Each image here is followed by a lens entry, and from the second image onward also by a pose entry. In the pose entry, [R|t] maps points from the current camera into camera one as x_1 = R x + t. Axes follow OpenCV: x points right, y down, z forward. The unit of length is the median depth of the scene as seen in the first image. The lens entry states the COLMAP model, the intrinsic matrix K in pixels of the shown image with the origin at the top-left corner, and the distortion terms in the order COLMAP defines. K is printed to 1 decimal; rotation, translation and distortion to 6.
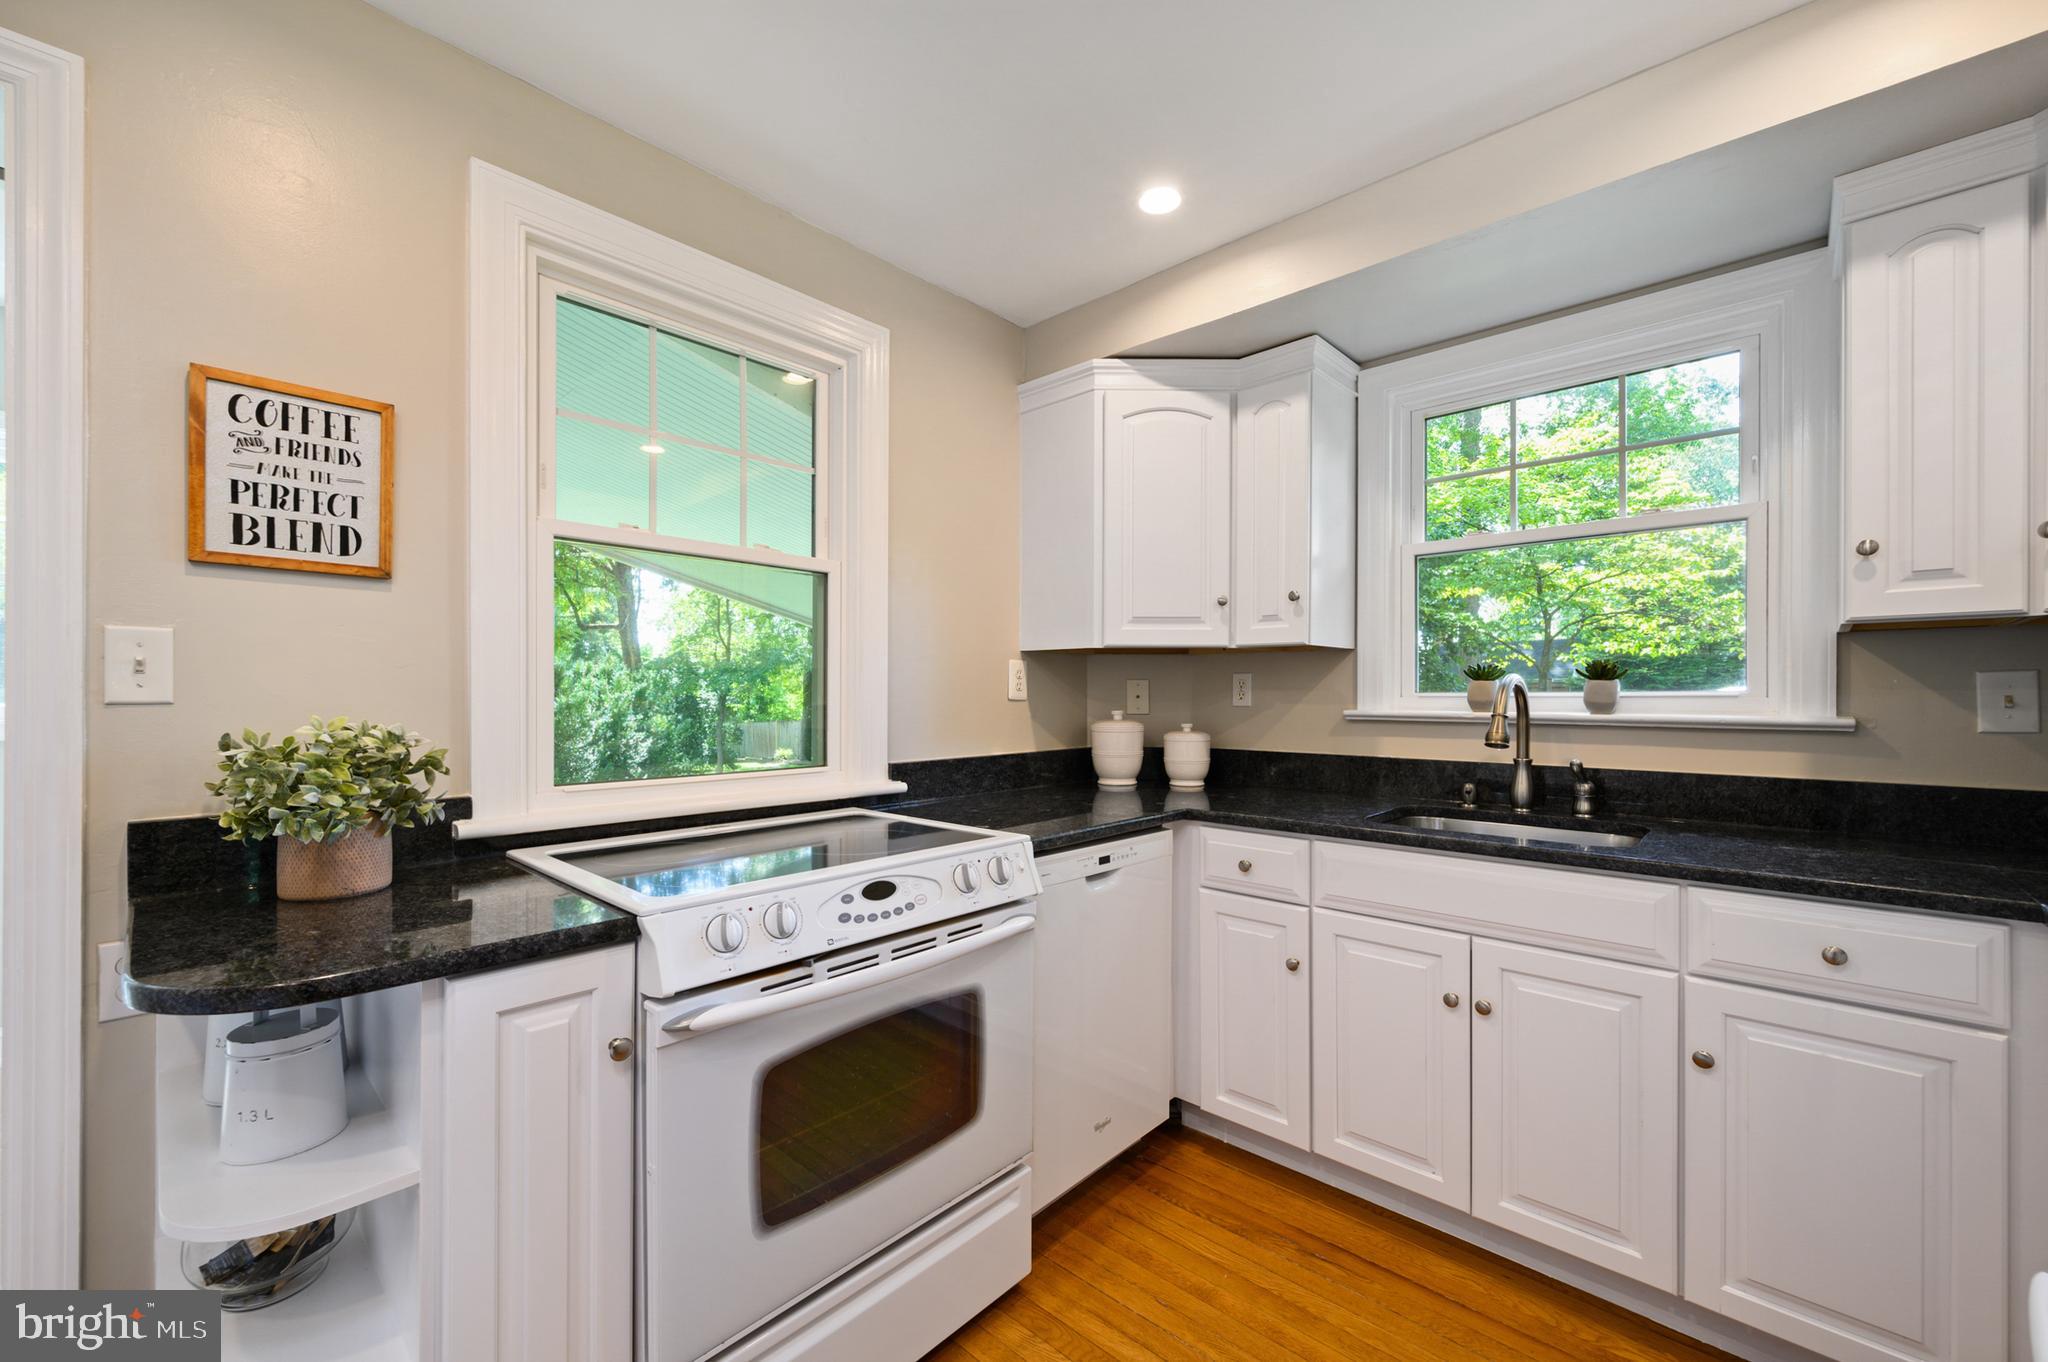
lens RADIAL K [[821.1, 0, 1026.2], [0, 821.1, 692.5], [0, 0, 1]] dist [-0.001582, 0.000453]
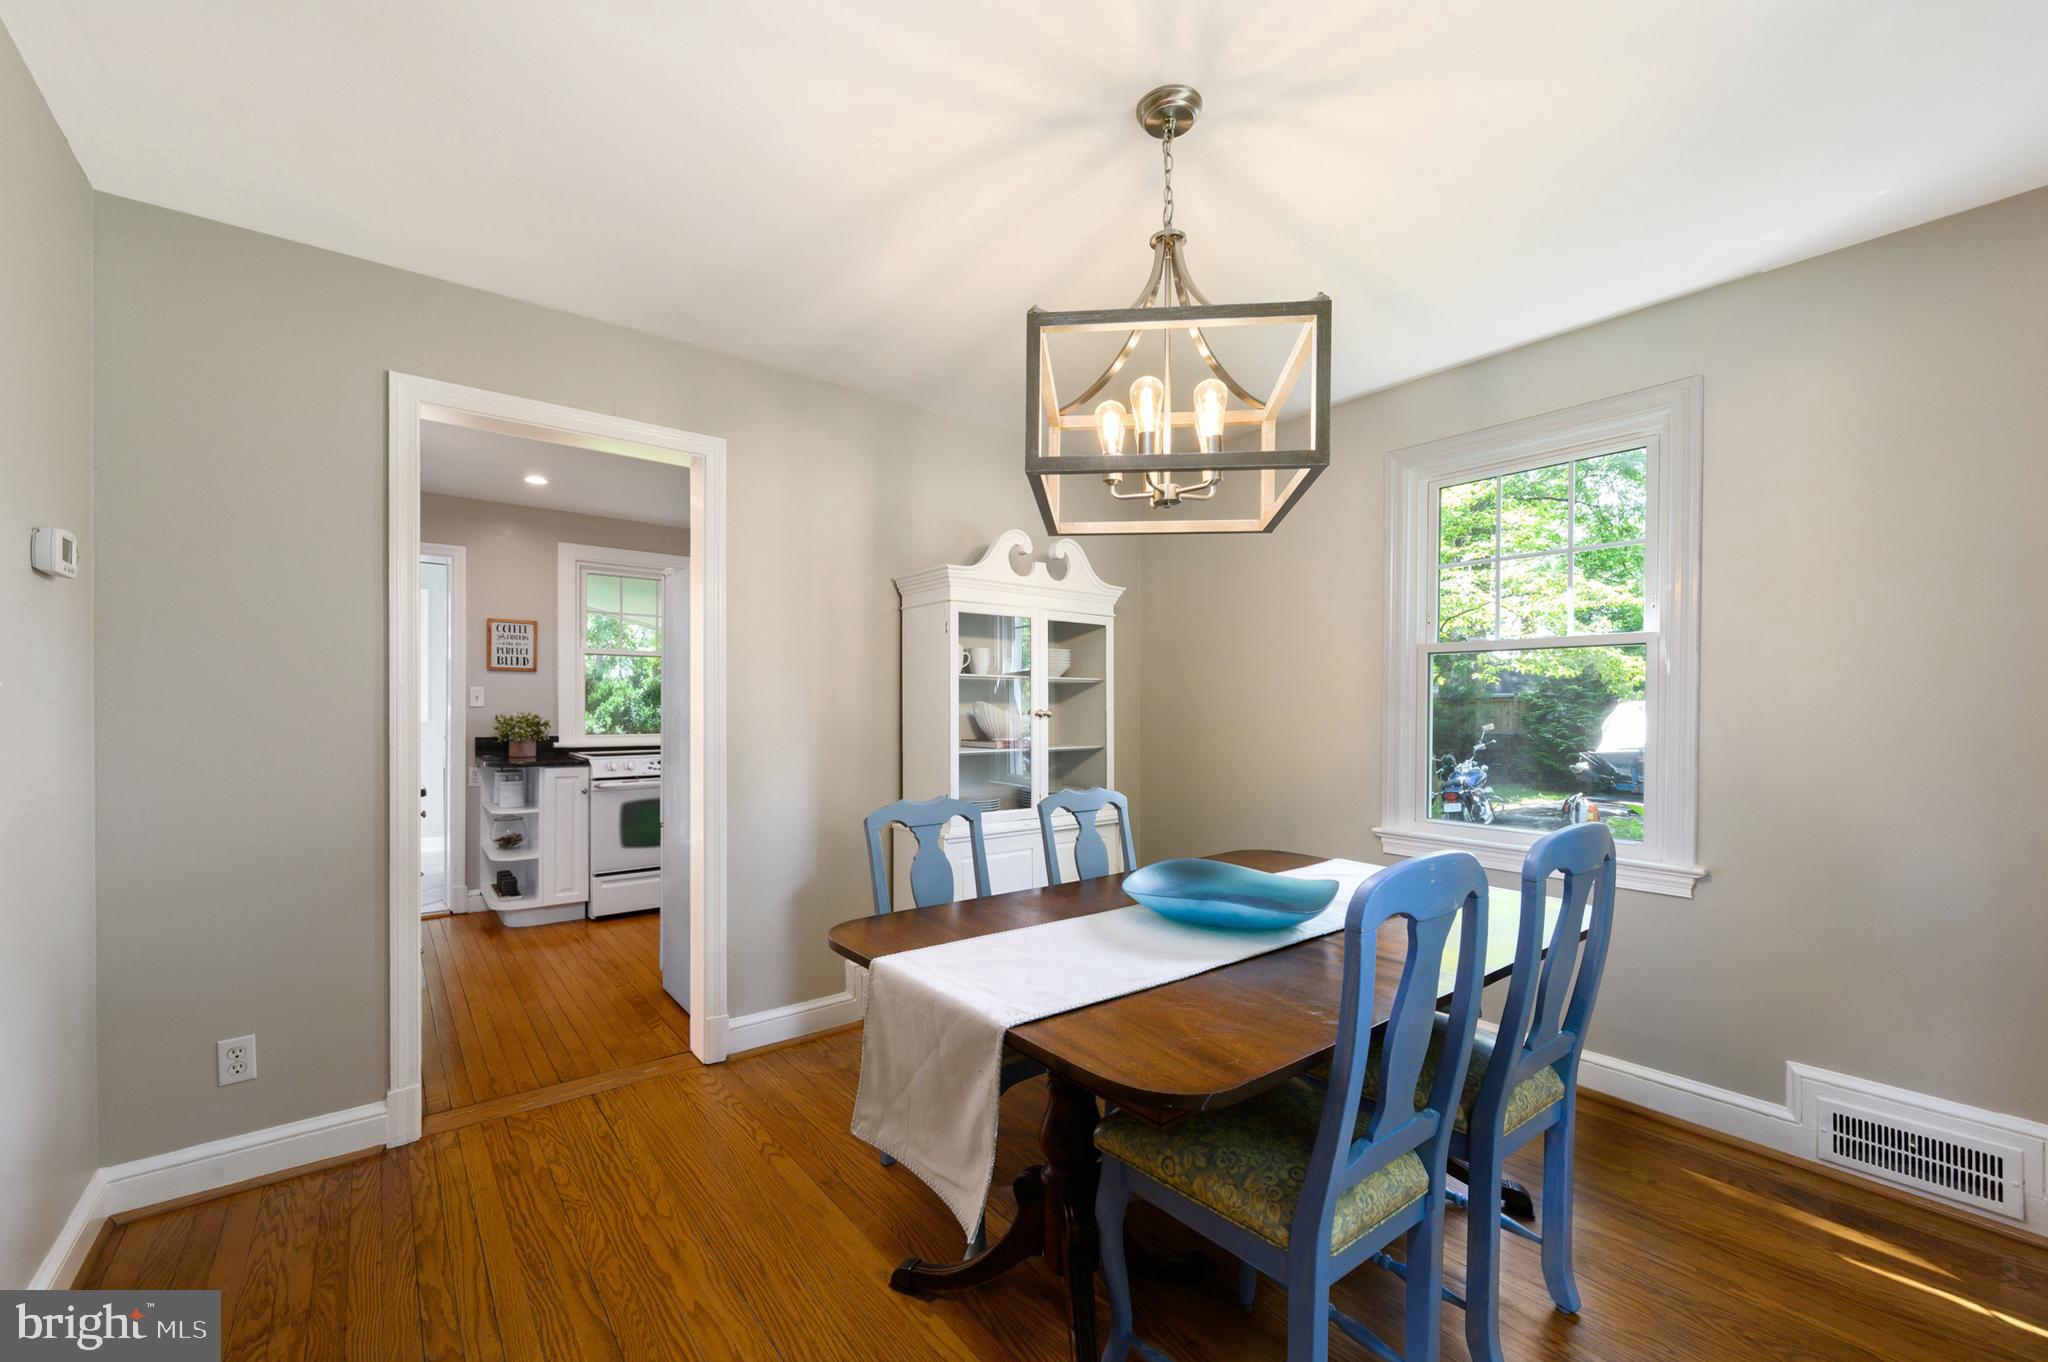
lens RADIAL K [[821.1, 0, 1015.6], [0, 821.1, 709.3], [0, 0, 1]] dist [-0.001582, 0.000453]
pose [[0.989271, 0.004483, -0.146024, 1.669262], [-0.003890, 0.999983, 0.004349, -0.002346], [0.146041, -0.003734, 0.989271, -2.052985]]
